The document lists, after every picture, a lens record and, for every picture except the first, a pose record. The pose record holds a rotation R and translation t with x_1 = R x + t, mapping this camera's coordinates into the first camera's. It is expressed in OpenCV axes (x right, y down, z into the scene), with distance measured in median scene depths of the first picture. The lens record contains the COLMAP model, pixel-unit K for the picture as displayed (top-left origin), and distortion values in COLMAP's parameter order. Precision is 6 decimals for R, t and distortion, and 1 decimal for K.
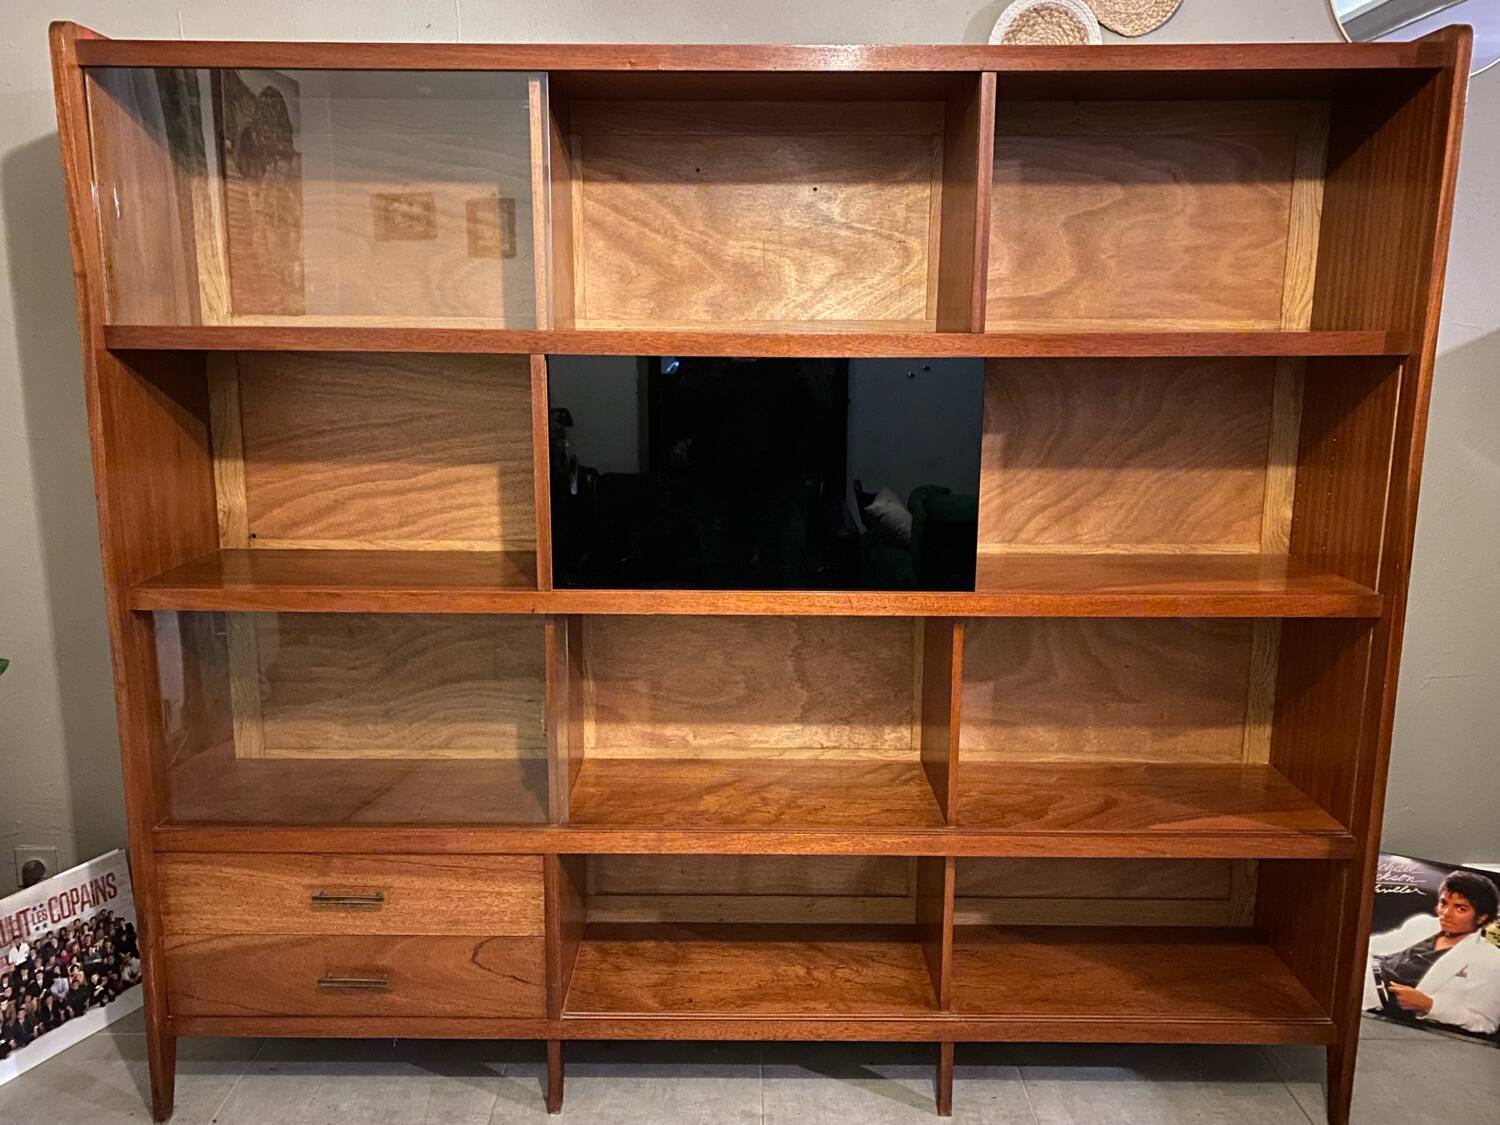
lens RADIAL K [[1205.4, 0, 750.2], [0, 1205.4, 557.9], [0, 0, 1]] dist [0.044759, -0.044025]
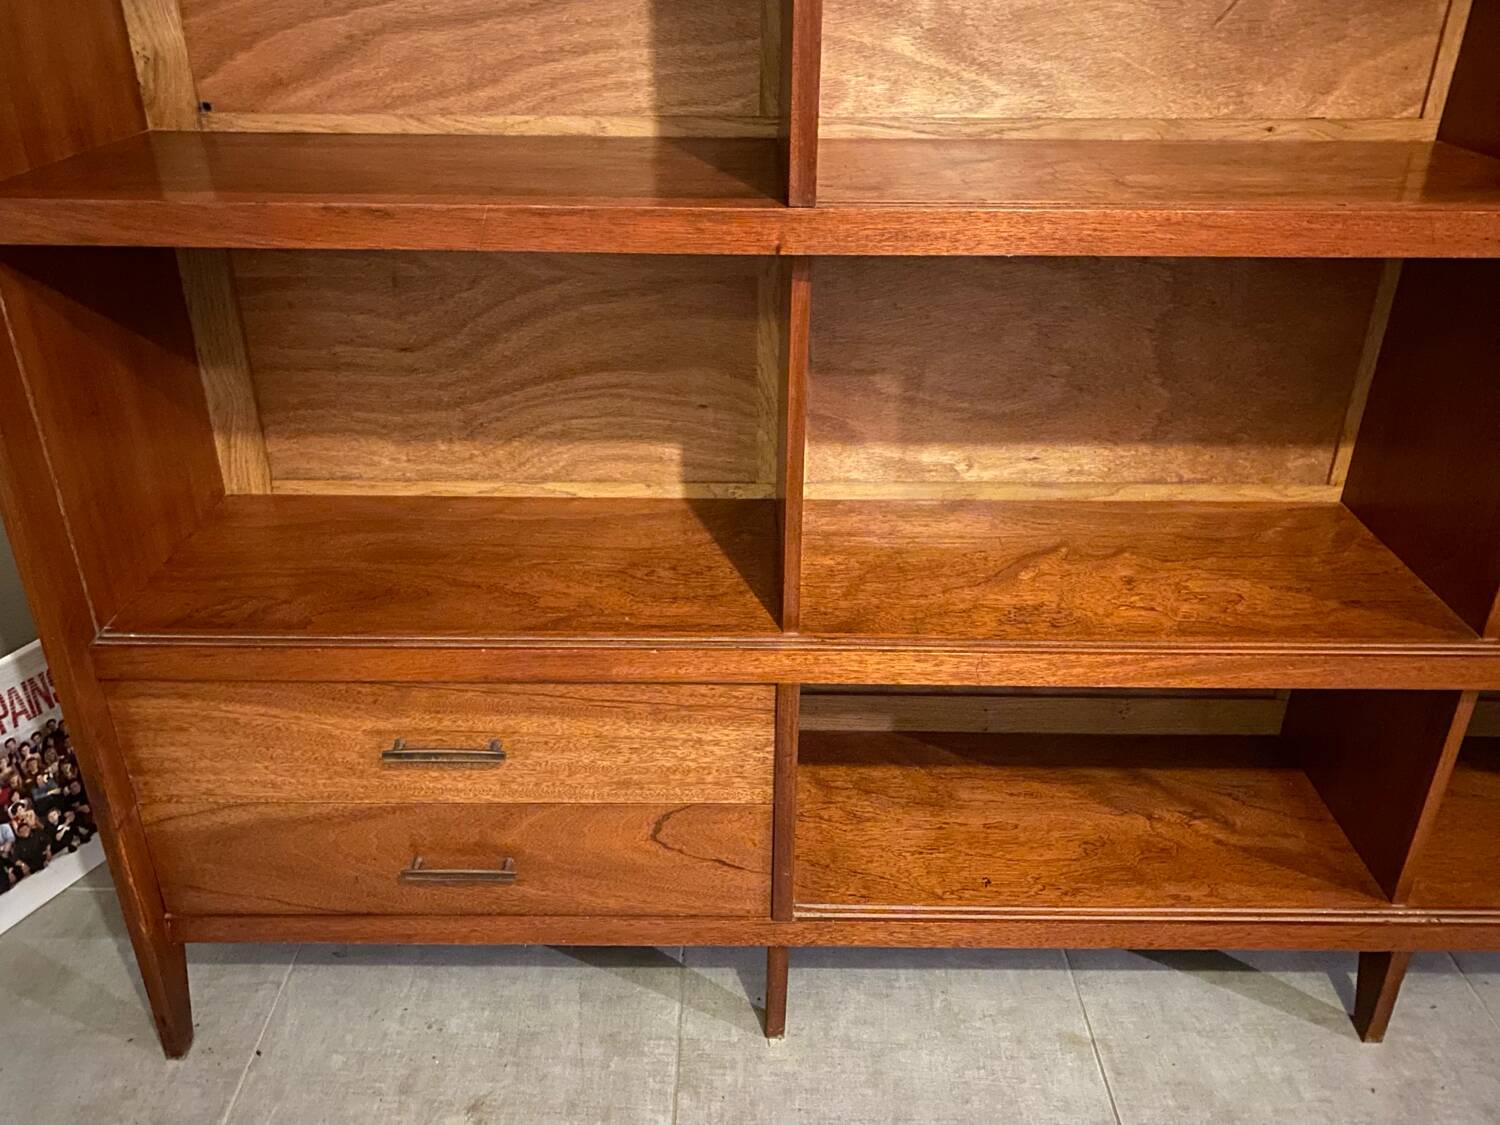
lens RADIAL K [[1205.4, 0, 748.2], [0, 1205.4, 551.2], [0, 0, 1]] dist [0.044759, -0.044025]
pose [[1.000000, 0.000624, -0.000308, -0.170387], [-0.000513, 0.960041, 0.279858, 0.021615], [0.000470, -0.279857, 0.960041, 0.431769]]
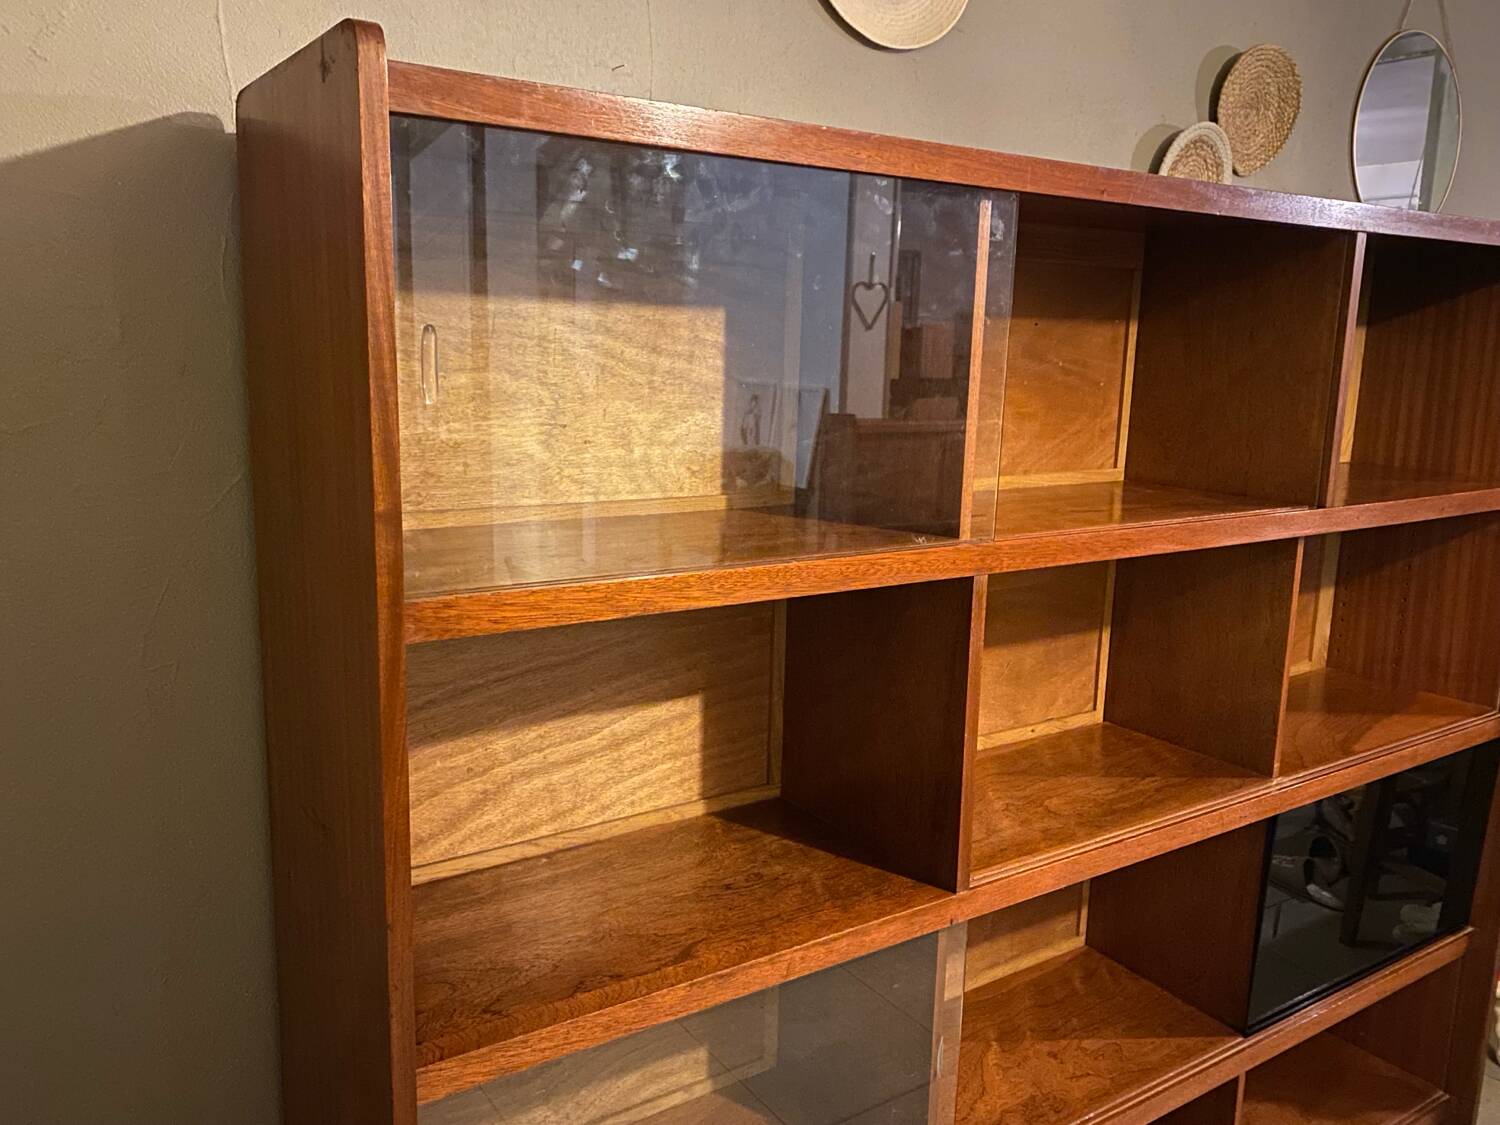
lens RADIAL K [[1205.4, 0, 742.9], [0, 1205.4, 559.8], [0, 0, 1]] dist [0.044759, -0.044025]
pose [[0.823888, -0.088988, 0.559724, -0.593129], [0.088696, 0.995672, 0.027741, -0.179189], [-0.559770, 0.026790, 0.828215, 0.411002]]
